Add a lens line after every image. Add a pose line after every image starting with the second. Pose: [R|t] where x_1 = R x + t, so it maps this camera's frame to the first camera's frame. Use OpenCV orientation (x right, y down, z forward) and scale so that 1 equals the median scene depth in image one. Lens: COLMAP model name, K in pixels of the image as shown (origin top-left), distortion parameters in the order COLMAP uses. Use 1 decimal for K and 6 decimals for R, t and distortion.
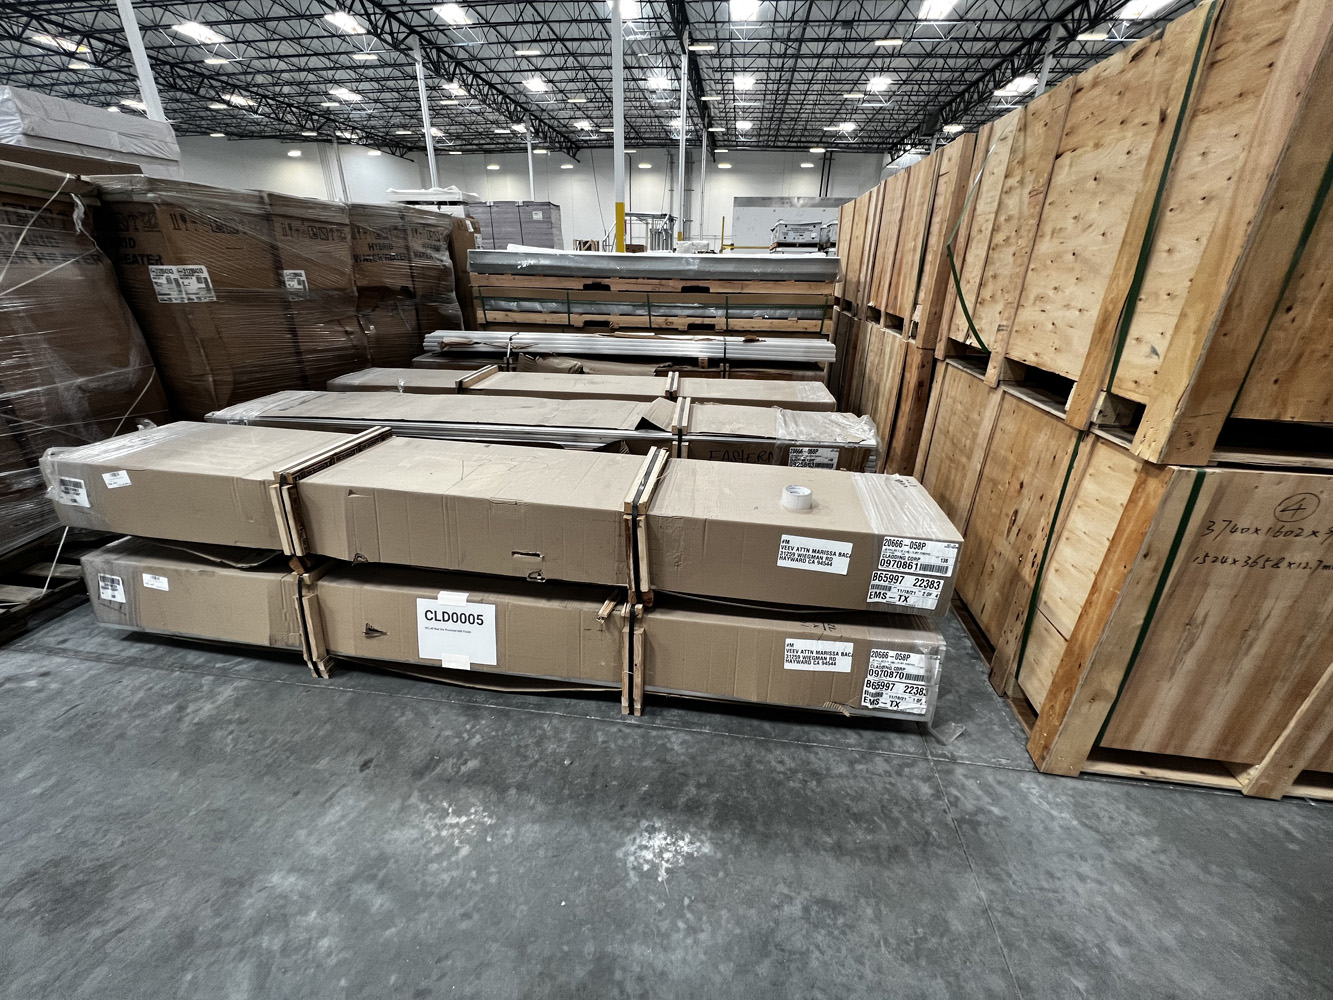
lens RADIAL K [[529.7, 0, 665.3], [0, 529.7, 495.8], [0, 0, 1]] dist [-0.001419, 0.000051]
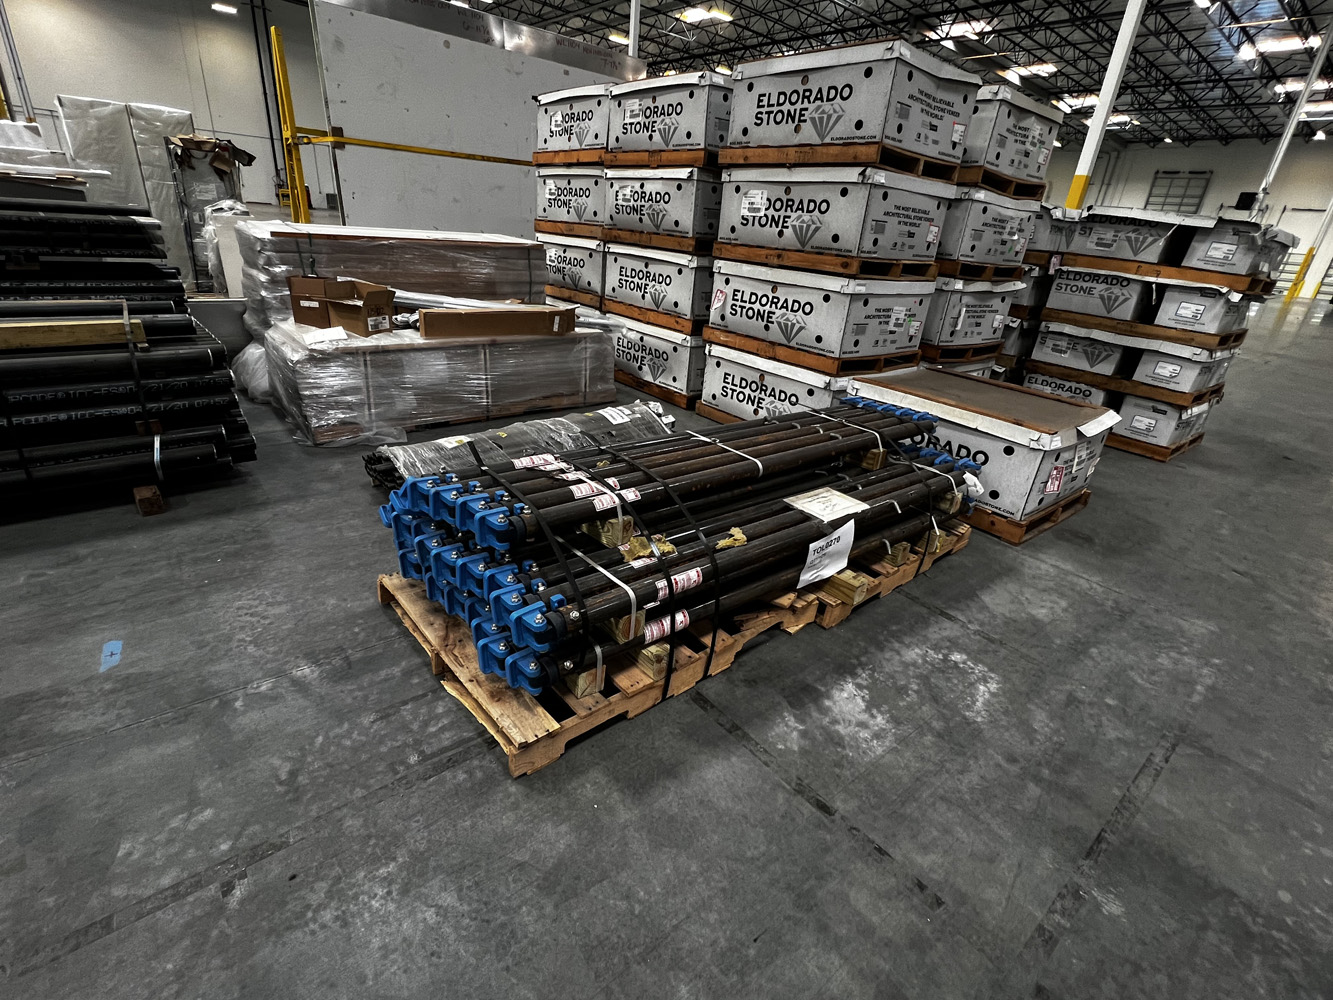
lens RADIAL K [[619.8, 0, 661.4], [0, 619.8, 497.2], [0, 0, 1]] dist [-0.001070, -0.001223]
pose [[0.671862, -0.265947, 0.691284, -0.032594], [0.231797, 0.961929, 0.144784, -0.167815], [-0.703471, 0.062962, 0.707930, 0.378653]]
